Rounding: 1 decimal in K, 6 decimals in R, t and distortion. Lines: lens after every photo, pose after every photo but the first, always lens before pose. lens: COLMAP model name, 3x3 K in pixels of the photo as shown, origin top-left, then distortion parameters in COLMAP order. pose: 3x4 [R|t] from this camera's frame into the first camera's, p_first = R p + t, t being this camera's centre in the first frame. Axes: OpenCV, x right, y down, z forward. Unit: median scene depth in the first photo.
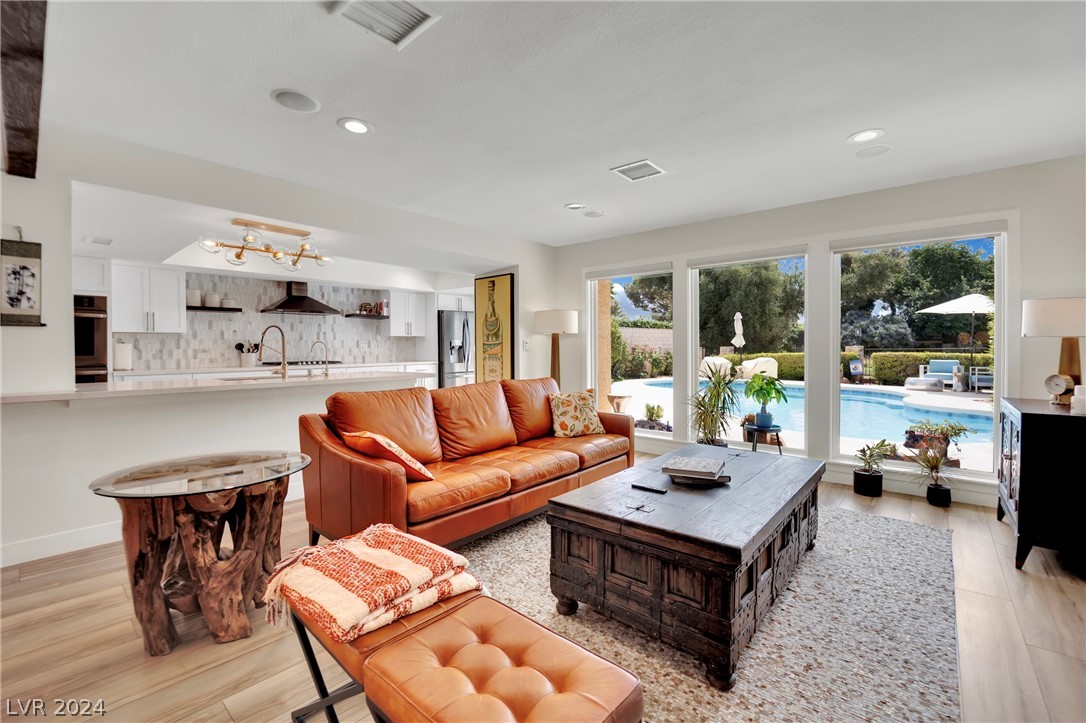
lens RADIAL K [[458.0, 0, 523.5], [0, 458.0, 351.3], [0, 0, 1]] dist [-0.013064, 0.002062]
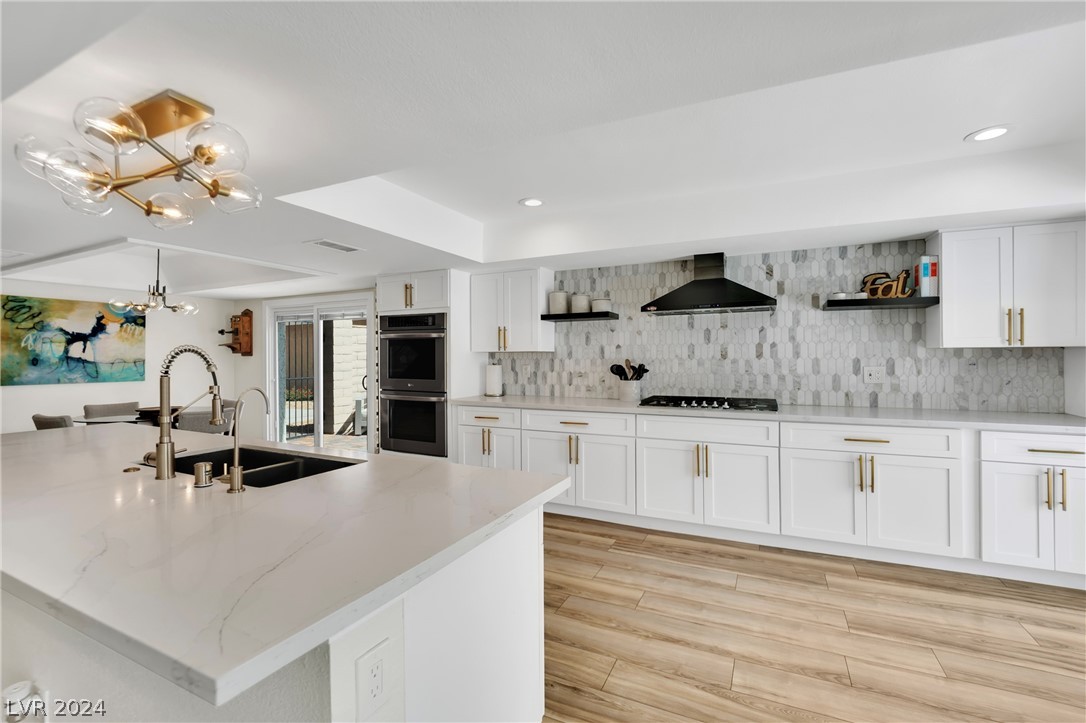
lens RADIAL K [[458.0, 0, 517.3], [0, 458.0, 346.5], [0, 0, 1]] dist [-0.013064, 0.002062]
pose [[0.284375, -0.012464, -0.958632, -0.028294], [-0.003437, 0.999896, -0.014020, -0.033229], [0.958707, 0.007282, 0.284303, 0.655632]]
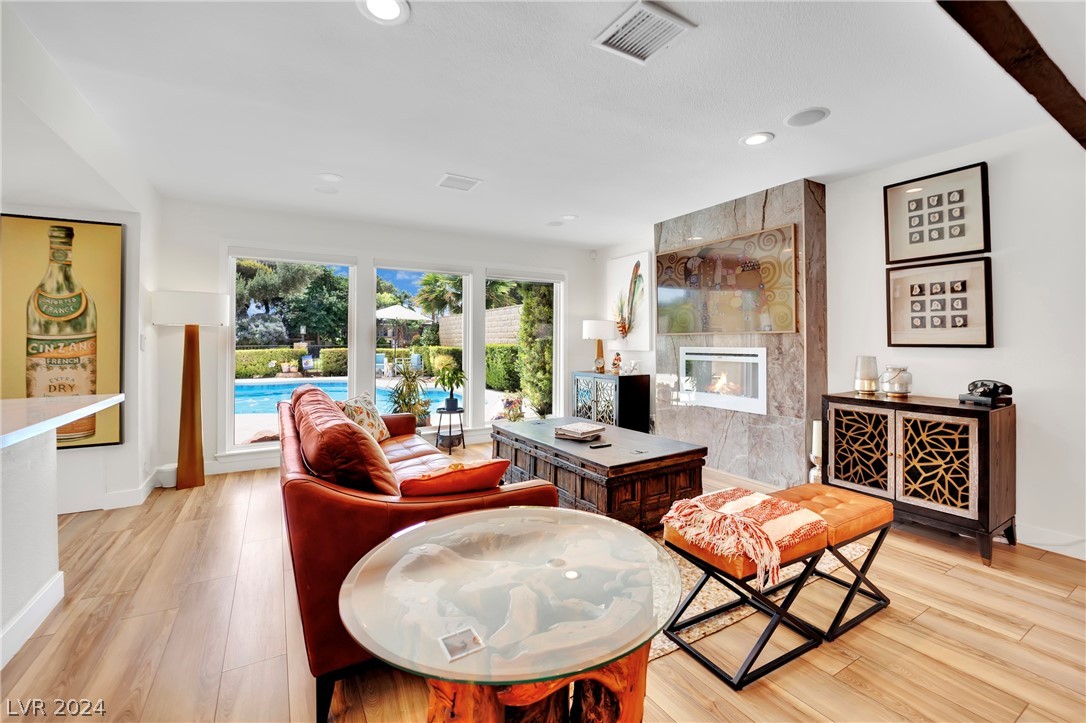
lens RADIAL K [[458.0, 0, 553.6], [0, 458.0, 334.2], [0, 0, 1]] dist [-0.013064, 0.002062]
pose [[0.306919, 0.020803, 0.951508, -0.361490], [0.008128, 0.999667, -0.024478, -0.003299], [-0.951701, 0.015246, 0.306648, 0.227082]]
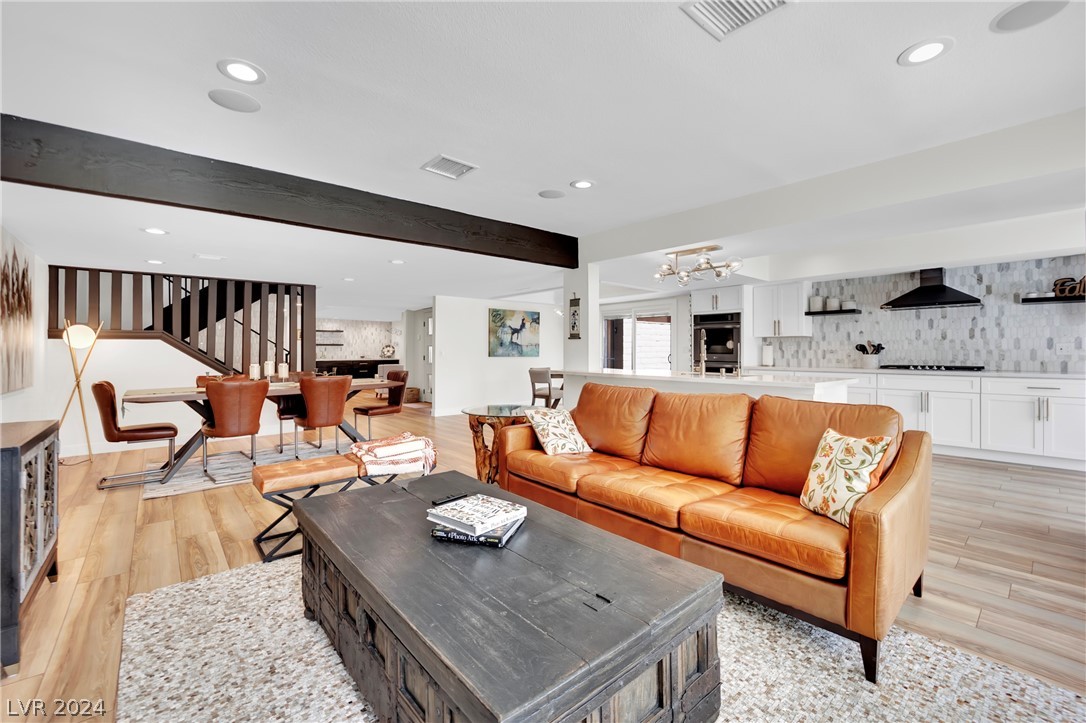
lens RADIAL K [[458.0, 0, 574.1], [0, 458.0, 350.8], [0, 0, 1]] dist [-0.013064, 0.002062]
pose [[-0.054621, 0.004587, -0.998497, 0.390305], [-0.005117, 0.999975, 0.004874, -0.004740], [0.998494, 0.005376, -0.054596, 0.421864]]
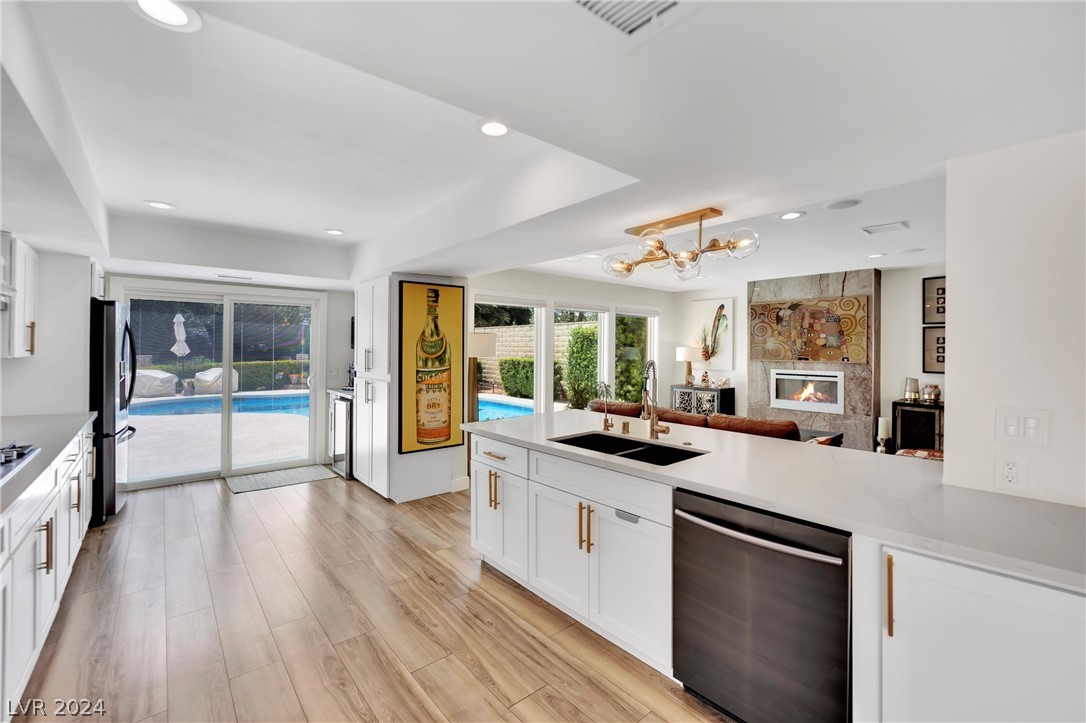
lens RADIAL K [[458.0, 0, 548.6], [0, 458.0, 343.2], [0, 0, 1]] dist [-0.013064, 0.002062]
pose [[0.137291, 0.016367, 0.990396, -0.717829], [0.004041, 0.999846, -0.017083, -0.042778], [-0.990522, 0.006348, 0.137204, 0.615981]]
